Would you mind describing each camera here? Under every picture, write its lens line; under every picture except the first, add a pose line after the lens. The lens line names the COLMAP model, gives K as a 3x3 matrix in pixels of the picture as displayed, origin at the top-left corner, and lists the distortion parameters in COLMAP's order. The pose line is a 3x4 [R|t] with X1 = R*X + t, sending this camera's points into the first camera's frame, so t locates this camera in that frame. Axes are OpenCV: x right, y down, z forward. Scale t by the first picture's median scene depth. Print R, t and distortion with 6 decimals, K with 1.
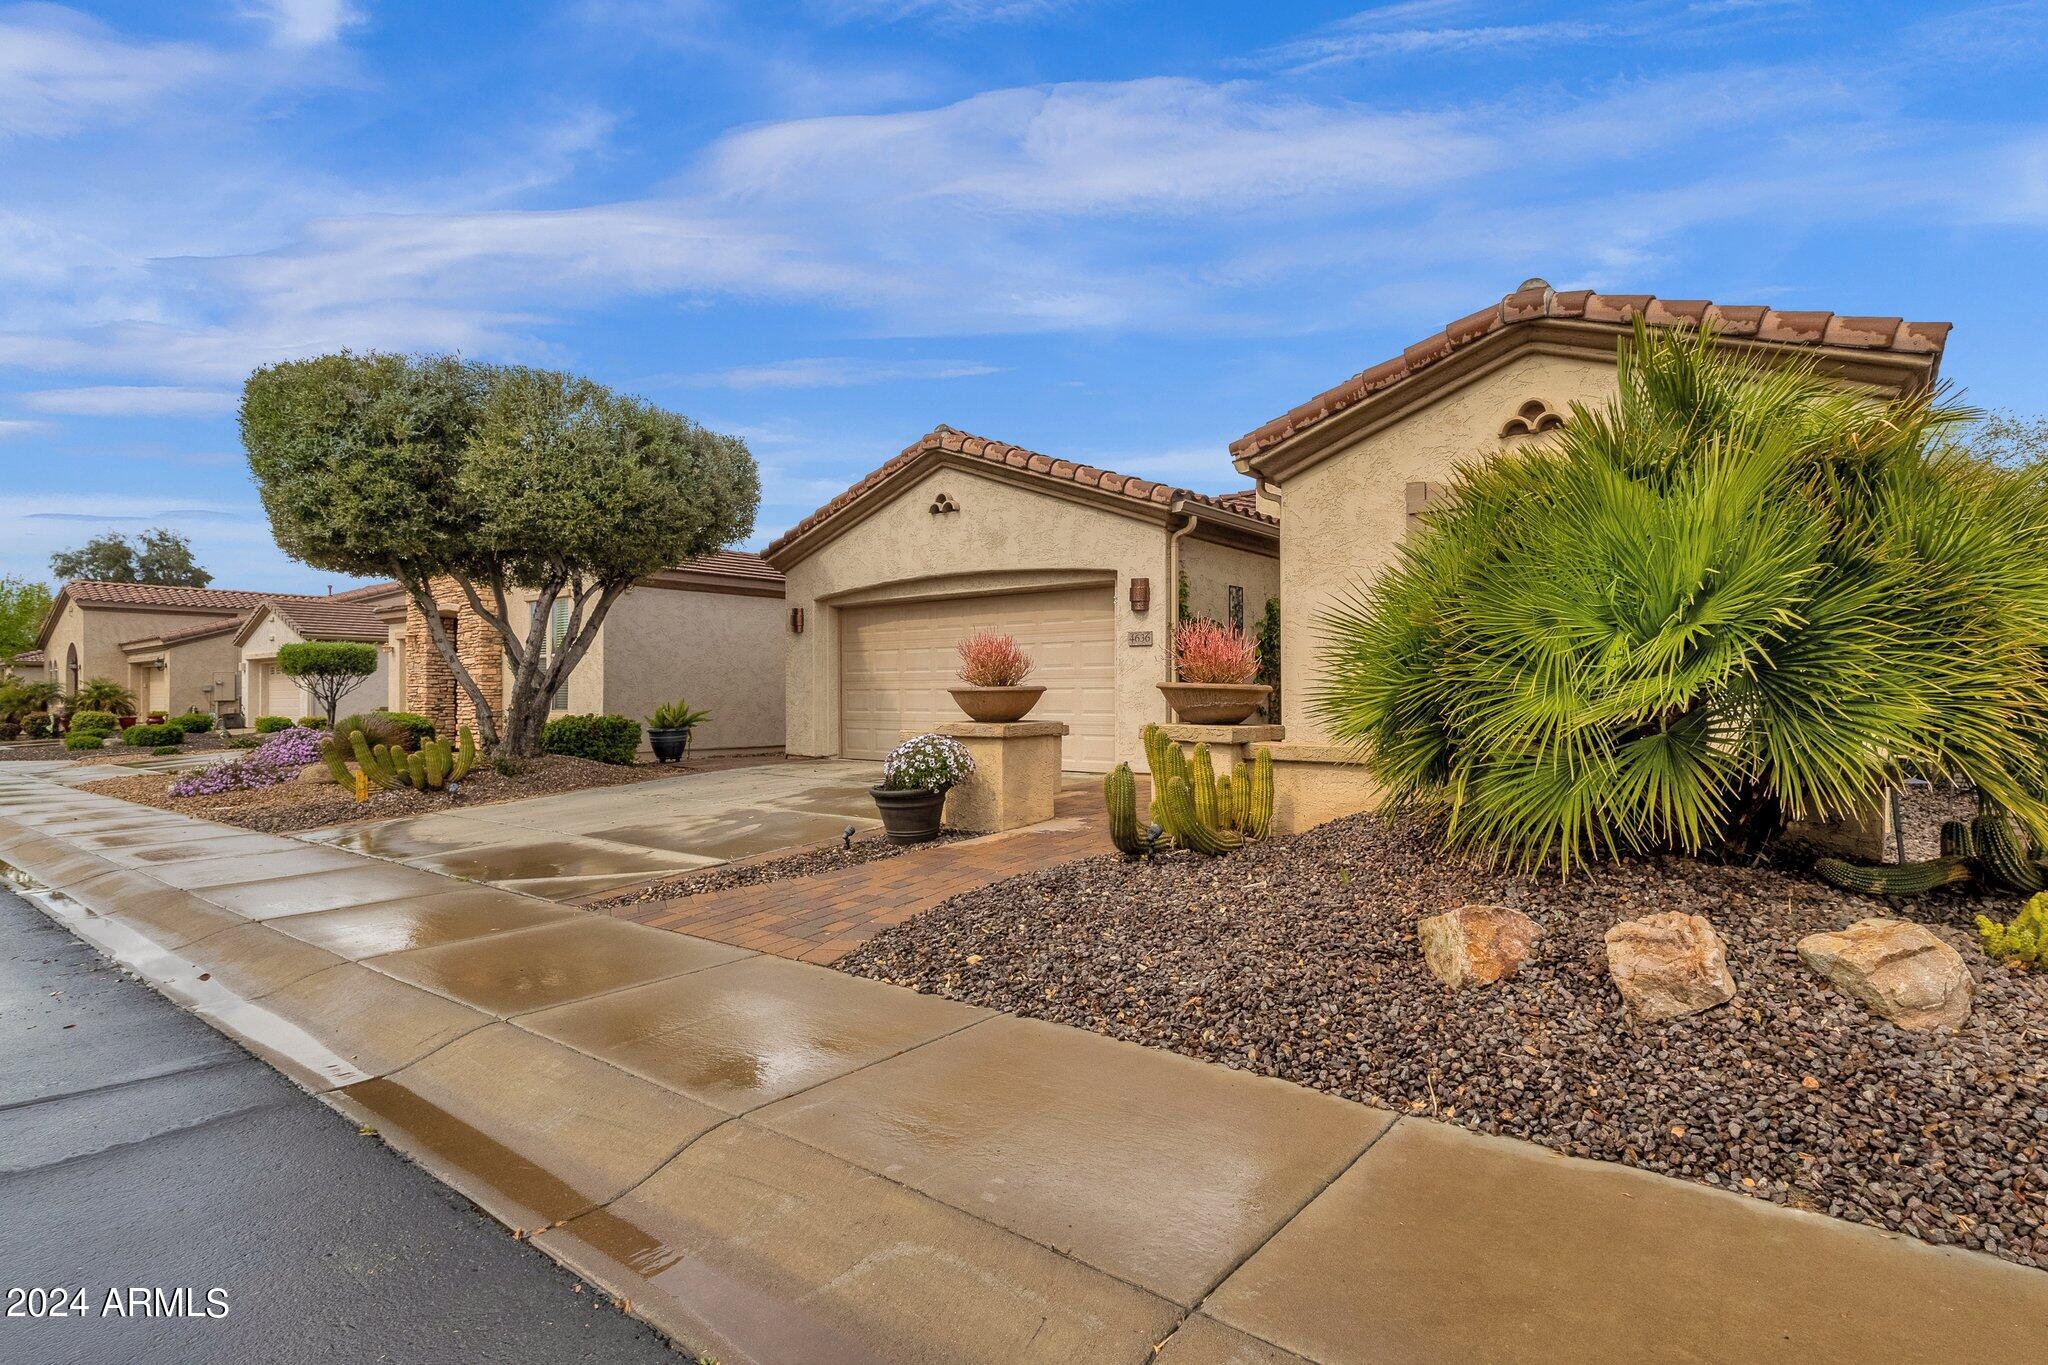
lens RADIAL K [[944.3, 0, 988.9], [0, 944.3, 692.8], [0, 0, 1]] dist [0.005133, 0.002010]
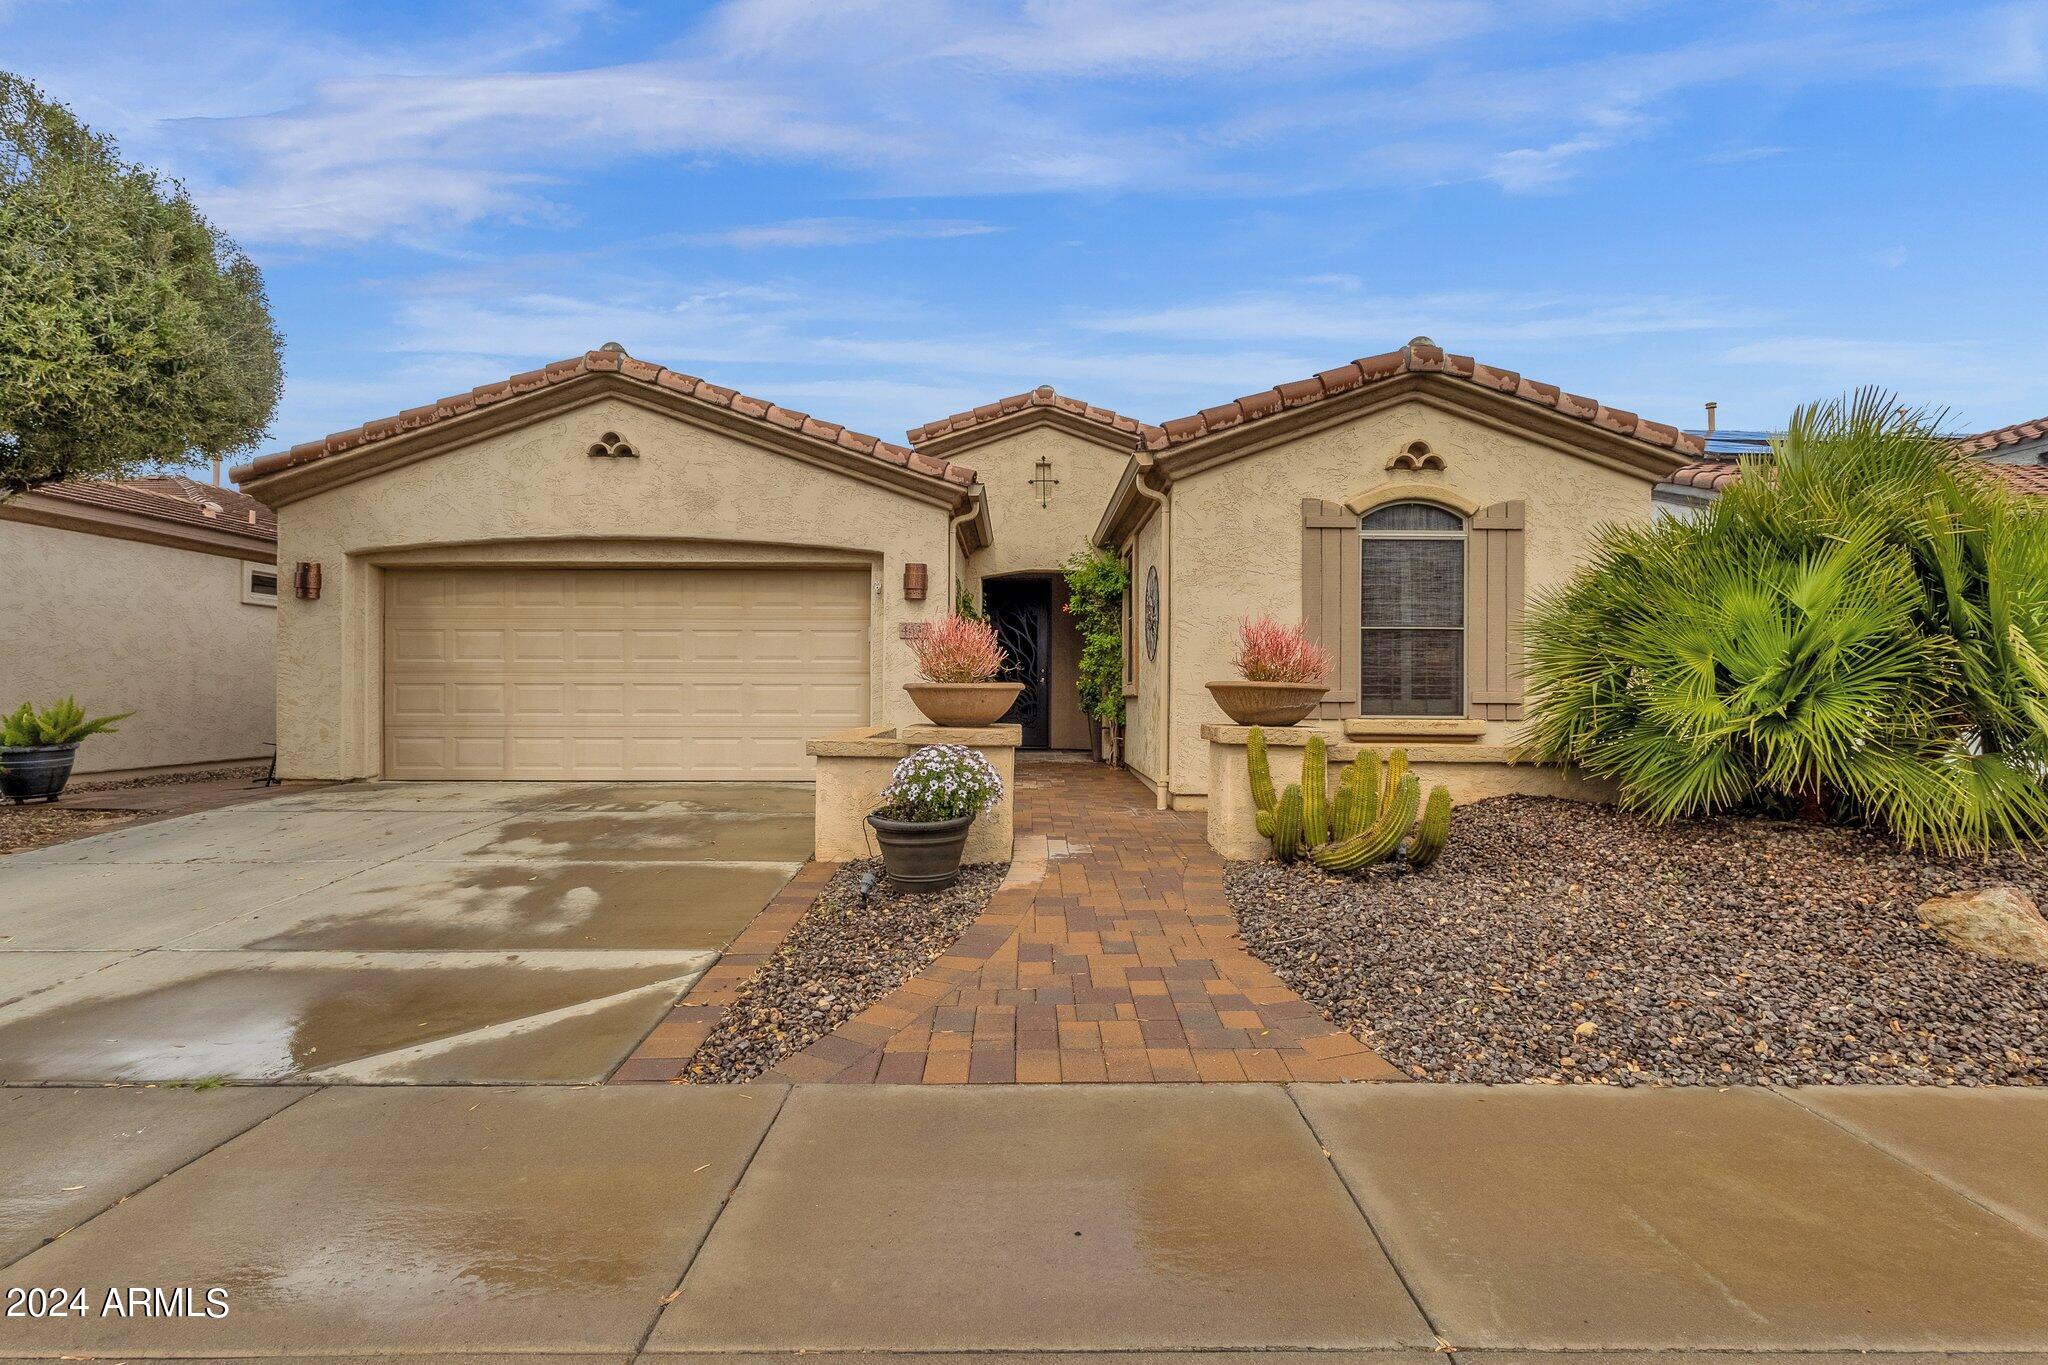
lens RADIAL K [[944.3, 0, 1017.9], [0, 944.3, 687.5], [0, 0, 1]] dist [0.005133, 0.002010]
pose [[0.796271, 0.008198, 0.604885, -0.304763], [-0.005771, 0.999966, -0.005956, 0.001631], [-0.604913, 0.001252, 0.796291, 0.221091]]
